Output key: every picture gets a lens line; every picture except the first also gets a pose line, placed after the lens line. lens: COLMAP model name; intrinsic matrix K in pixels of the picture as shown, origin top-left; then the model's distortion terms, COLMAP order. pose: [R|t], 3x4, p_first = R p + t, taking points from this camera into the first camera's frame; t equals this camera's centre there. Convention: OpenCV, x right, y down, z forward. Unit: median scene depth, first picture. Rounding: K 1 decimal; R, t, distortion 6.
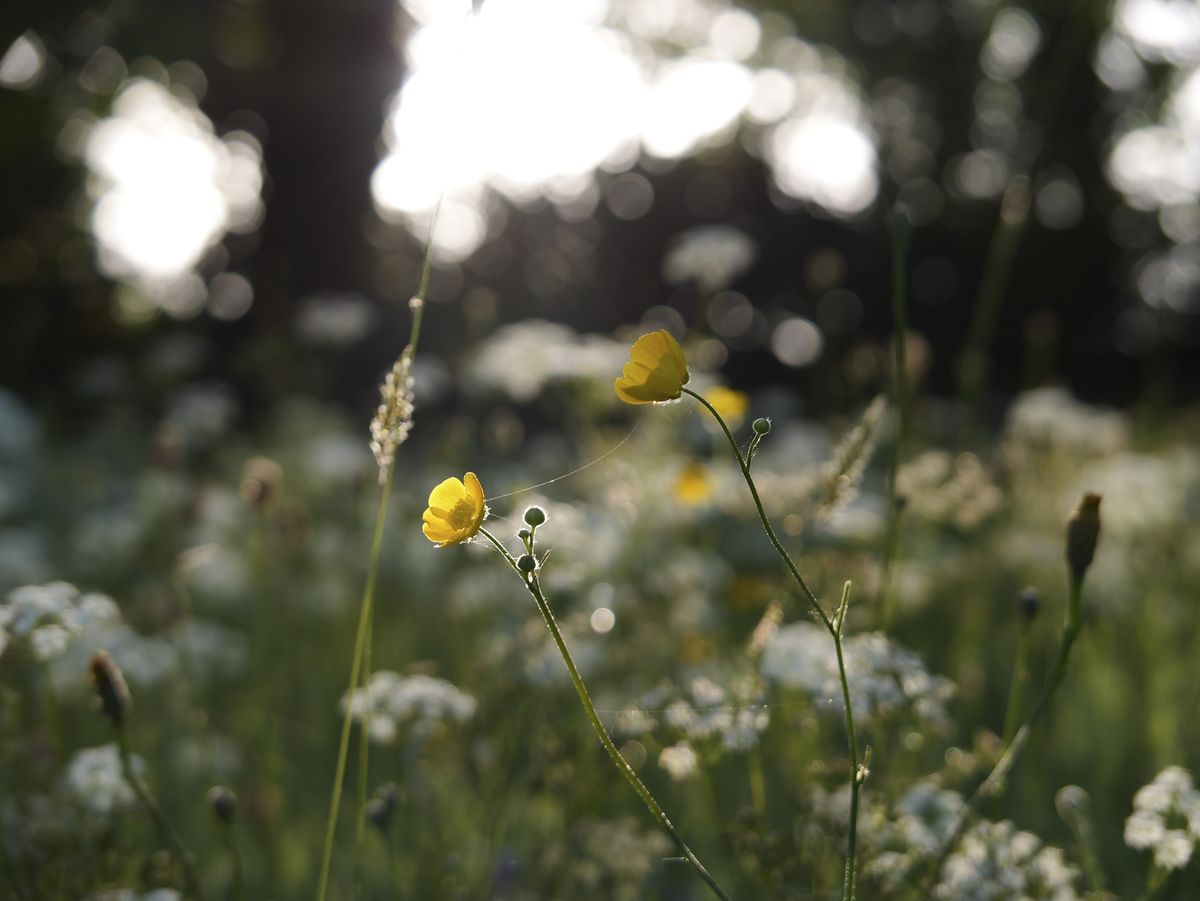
lens RADIAL K [[2551.6, 0, 598.7], [0, 2551.6, 457.2], [0, 0, 1]] dist [0.117619, 0.000000]
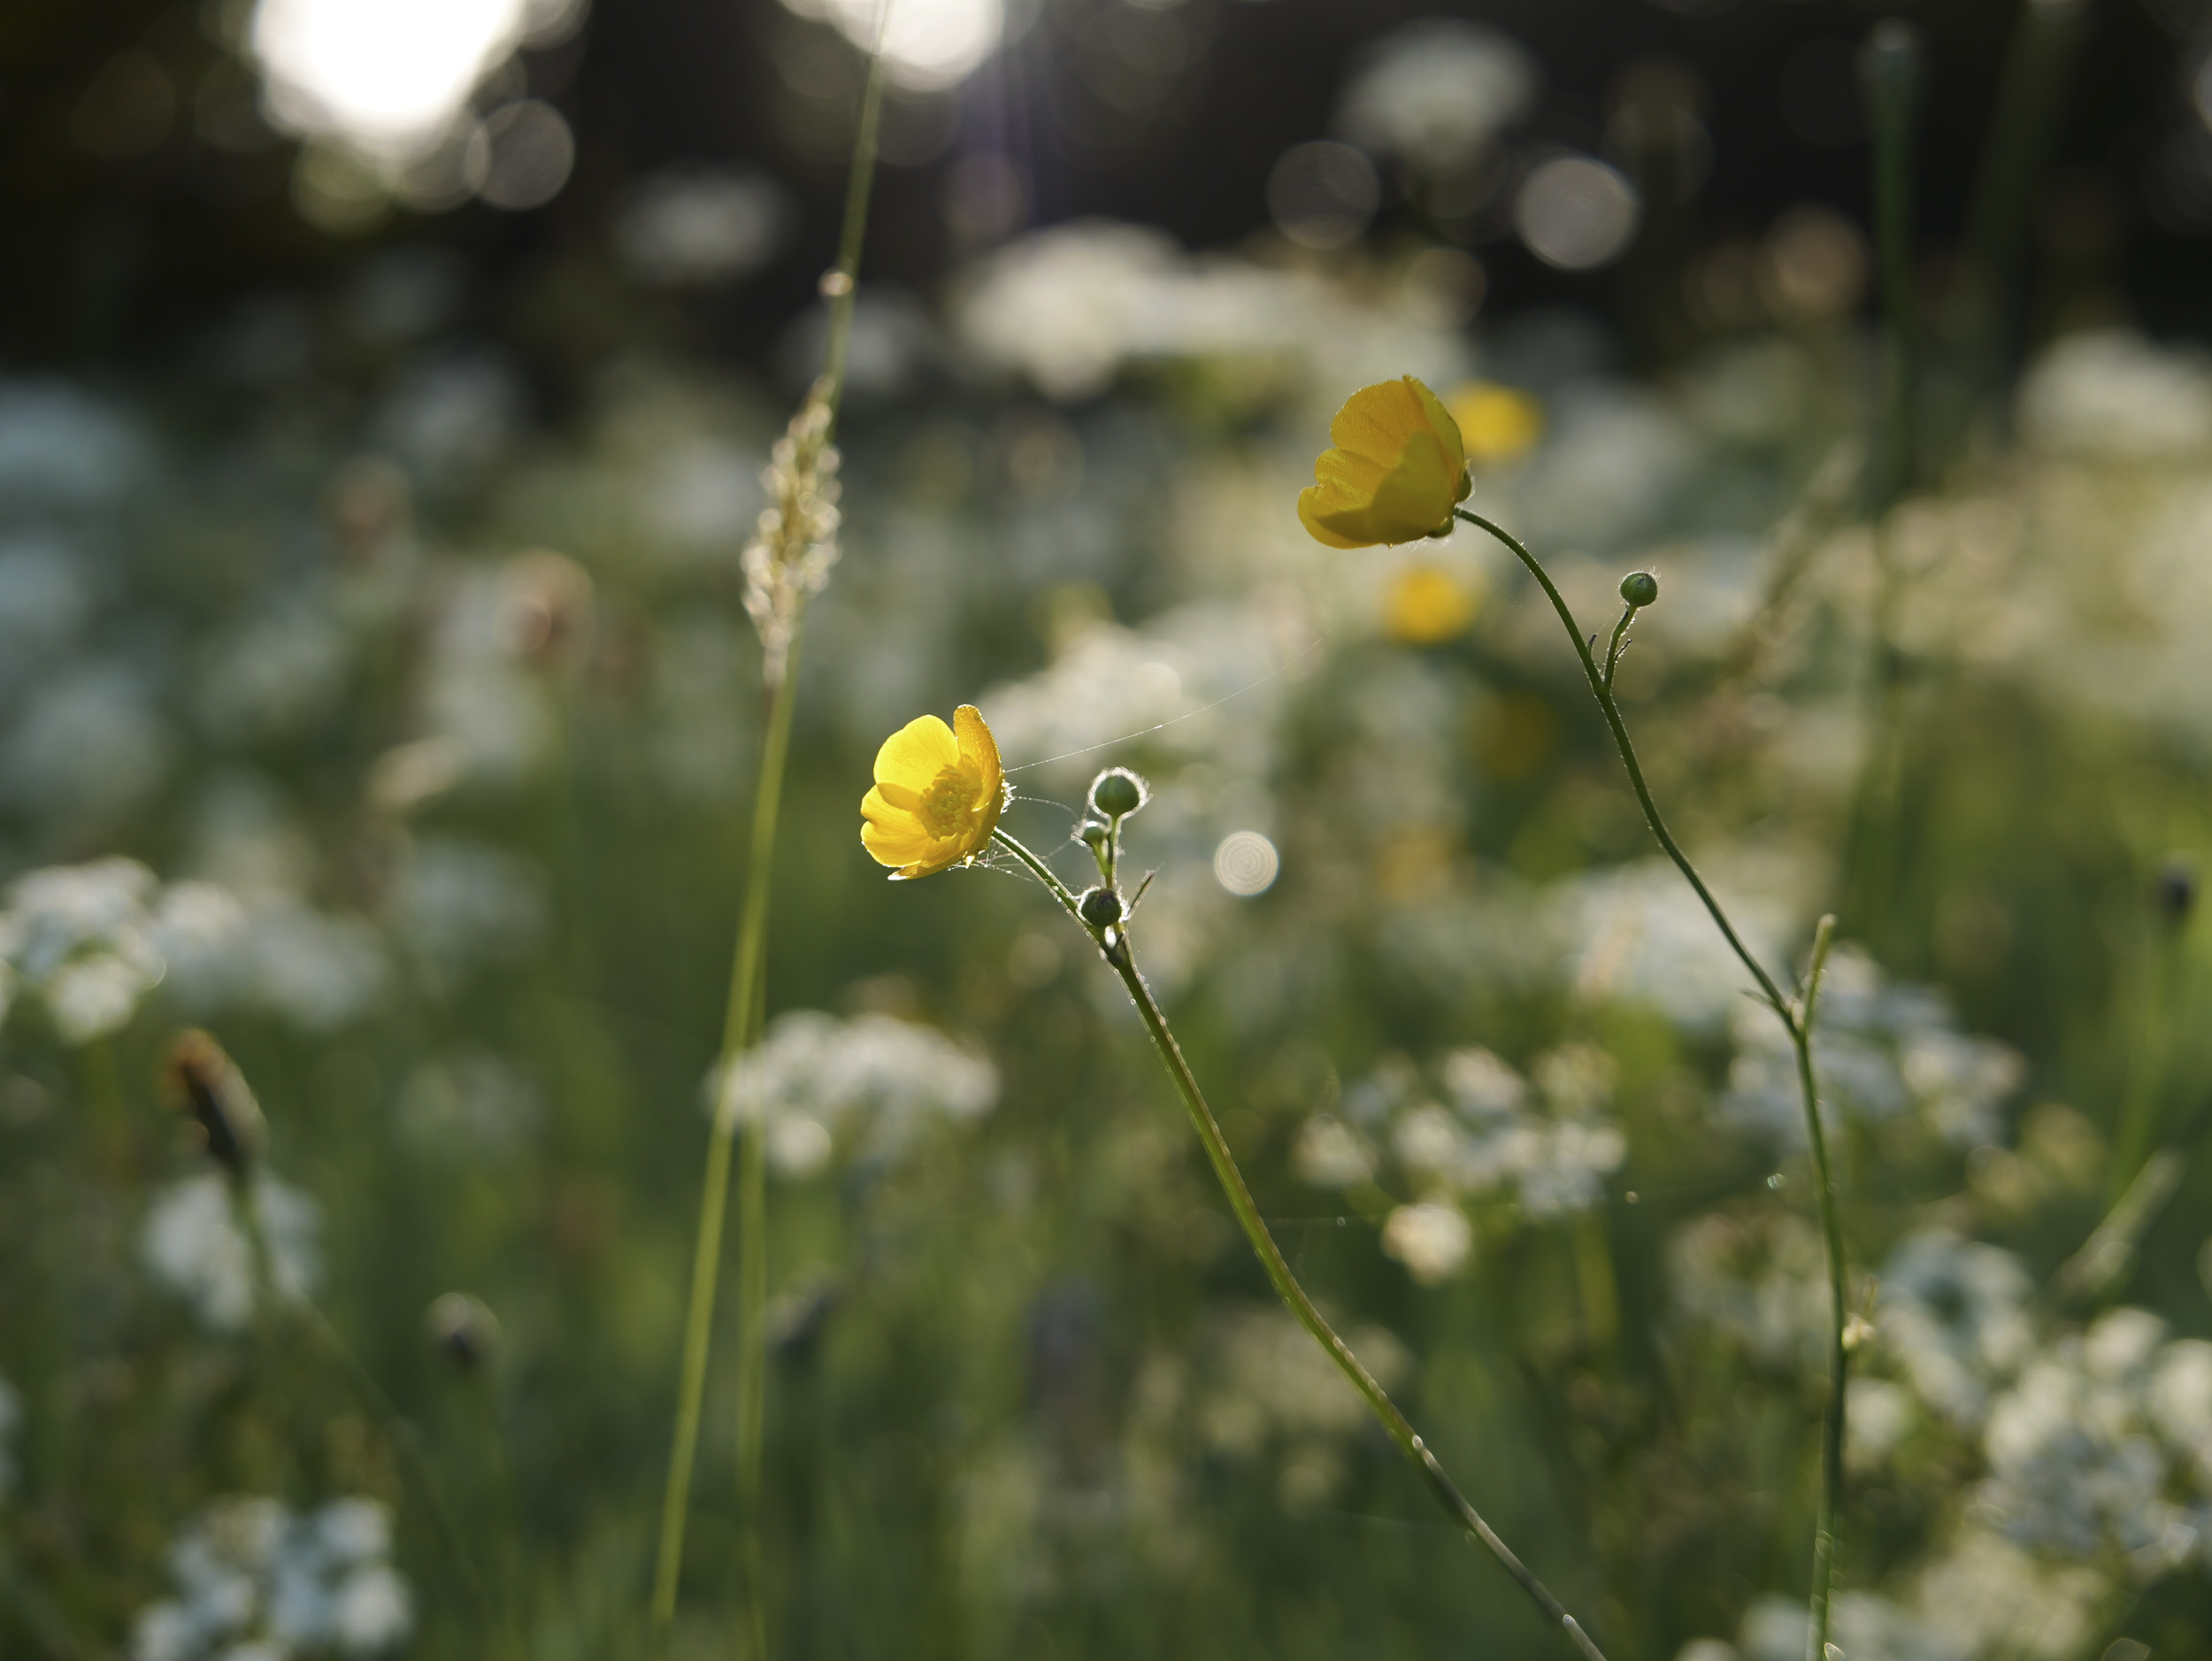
lens RADIAL K [[4703.8, 0, 1106.4], [0, 4703.8, 812.8], [0, 0, 1]] dist [0.117619, 0.000000]
pose [[0.999497, -0.021958, -0.022875, -0.005691], [0.023663, 0.996740, 0.077136, -0.024655], [0.021107, -0.077639, 0.996758, 0.131286]]
